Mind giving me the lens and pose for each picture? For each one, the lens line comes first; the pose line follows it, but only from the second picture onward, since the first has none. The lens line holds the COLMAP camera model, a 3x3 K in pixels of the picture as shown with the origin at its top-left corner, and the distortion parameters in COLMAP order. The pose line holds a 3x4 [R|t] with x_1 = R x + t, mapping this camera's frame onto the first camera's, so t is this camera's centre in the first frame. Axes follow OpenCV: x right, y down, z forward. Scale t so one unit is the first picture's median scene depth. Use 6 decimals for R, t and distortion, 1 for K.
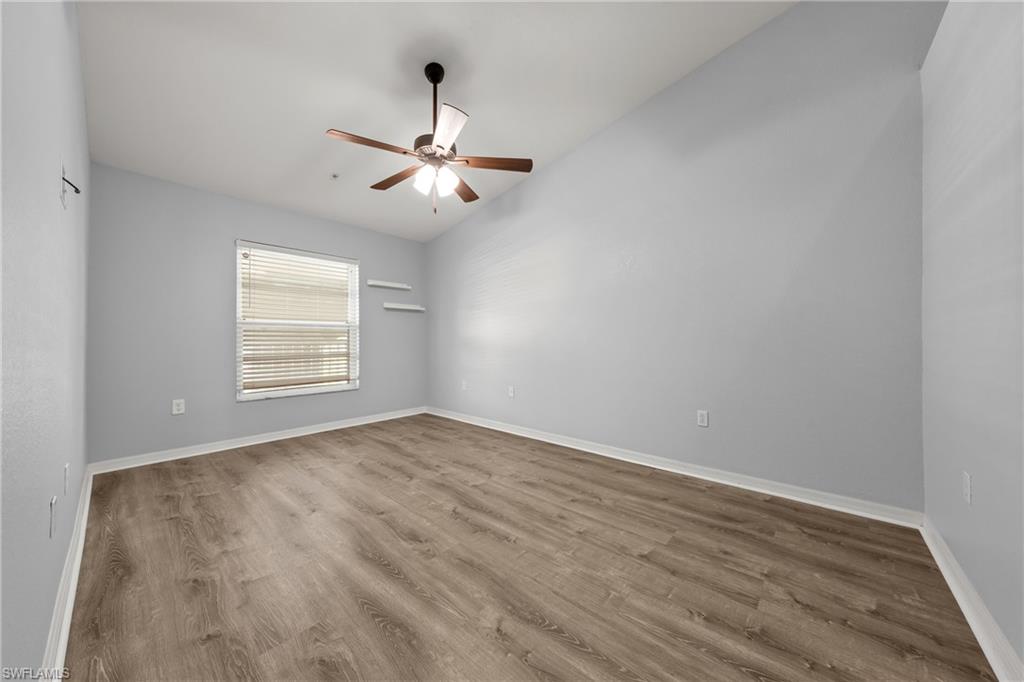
lens RADIAL K [[355.8, 0, 512.0], [0, 355.8, 341.0], [0, 0, 1]] dist [-0.002022, -0.000119]
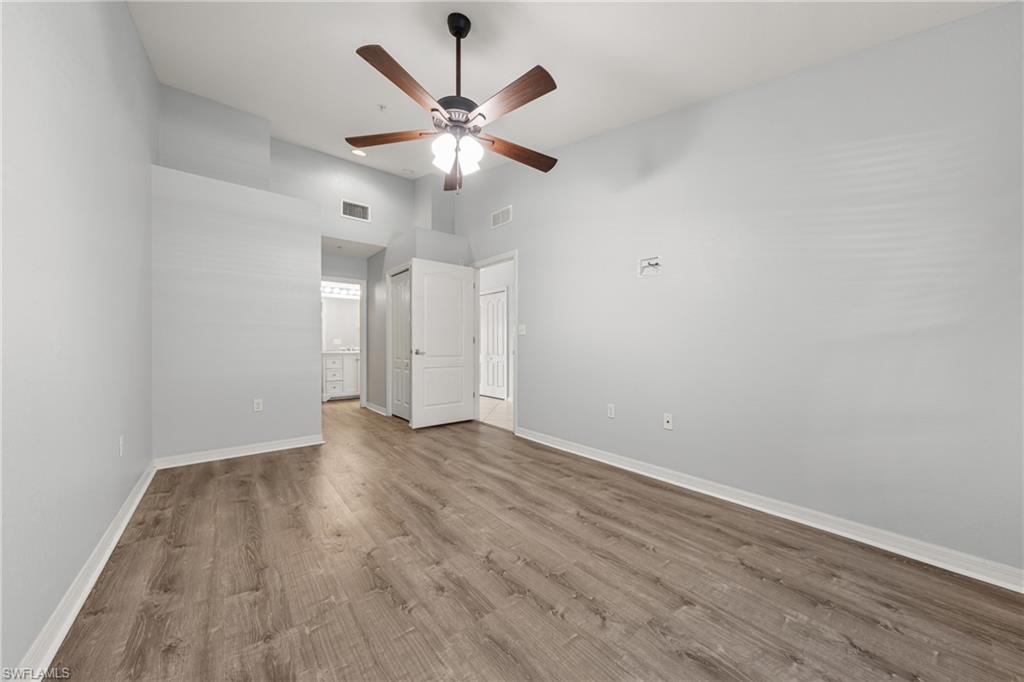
lens RADIAL K [[355.8, 0, 512.0], [0, 355.8, 341.0], [0, 0, 1]] dist [-0.002022, -0.000119]
pose [[-0.987478, 0.001970, 0.157745, -0.497087], [0.001056, 0.999982, -0.005877, -0.006996], [-0.157753, -0.005637, -0.987462, 1.891248]]
